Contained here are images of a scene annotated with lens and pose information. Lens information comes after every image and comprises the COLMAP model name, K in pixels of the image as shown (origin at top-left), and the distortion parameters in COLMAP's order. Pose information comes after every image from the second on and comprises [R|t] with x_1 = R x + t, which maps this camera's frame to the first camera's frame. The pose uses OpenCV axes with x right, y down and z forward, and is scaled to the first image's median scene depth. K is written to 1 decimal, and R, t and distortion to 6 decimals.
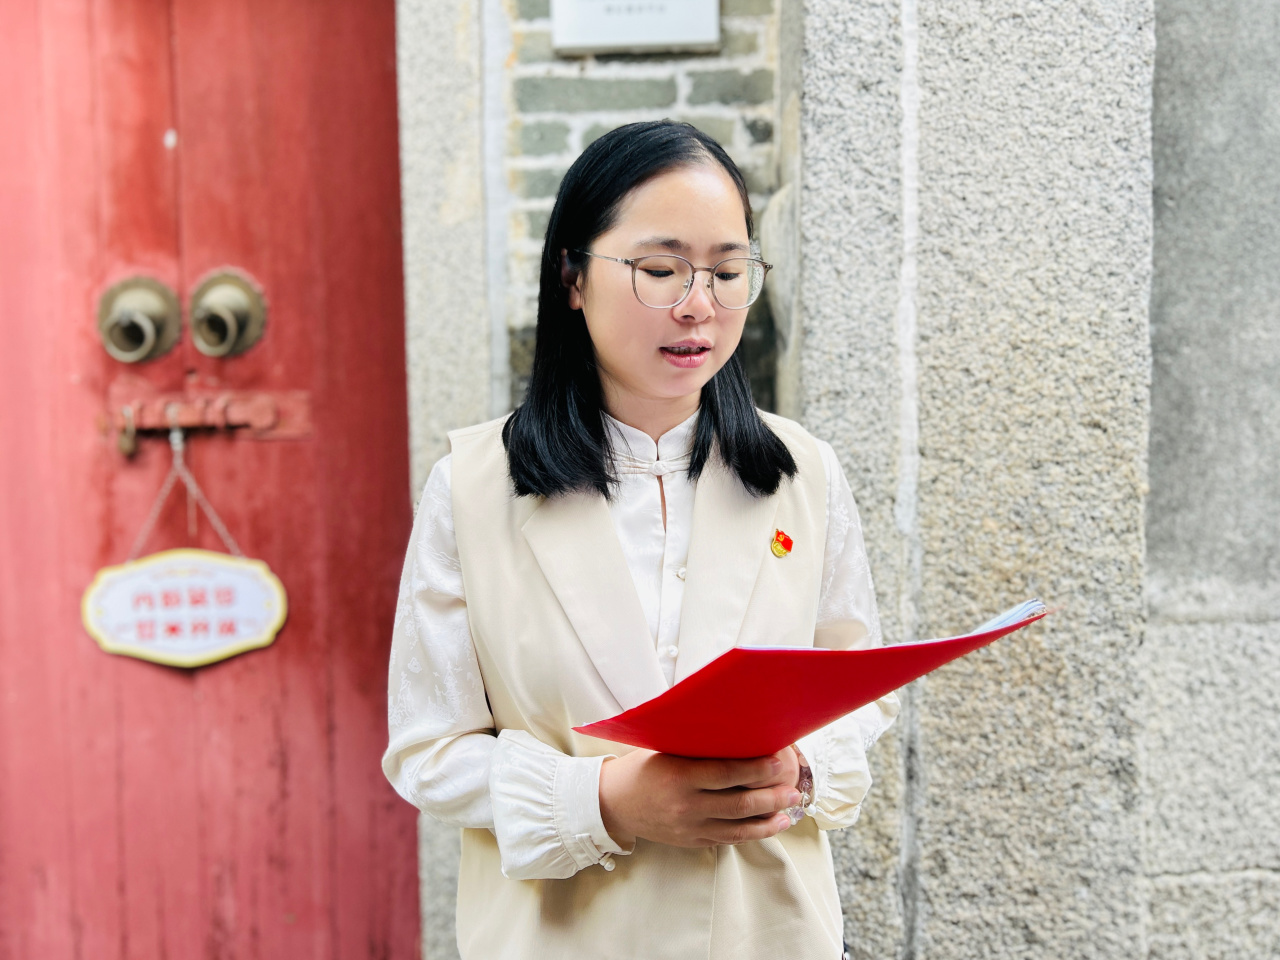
lens RADIAL K [[1089.5, 0, 641.1], [0, 1089.5, 457.1], [0, 0, 1]] dist [0.012146, -0.004196]
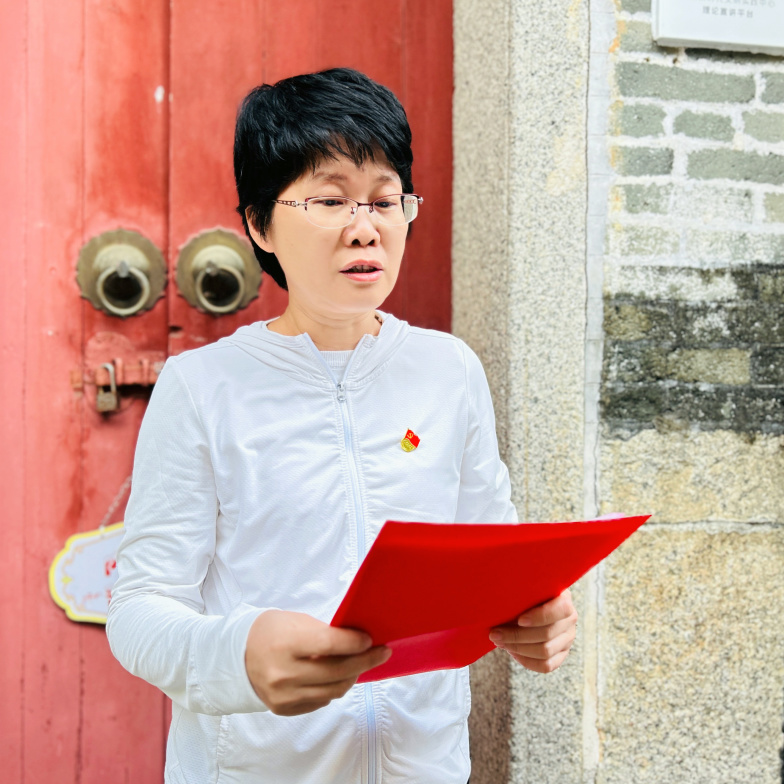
lens RADIAL K [[916.2, 0, 391.4], [0, 916.2, 375.4], [0, 0, 1]] dist [0.057139, -0.093262]
pose [[0.969076, 0.020678, 0.245896, -0.433553], [-0.007105, 0.998408, -0.055958, 0.008644], [-0.246662, 0.052481, 0.967680, 0.155482]]
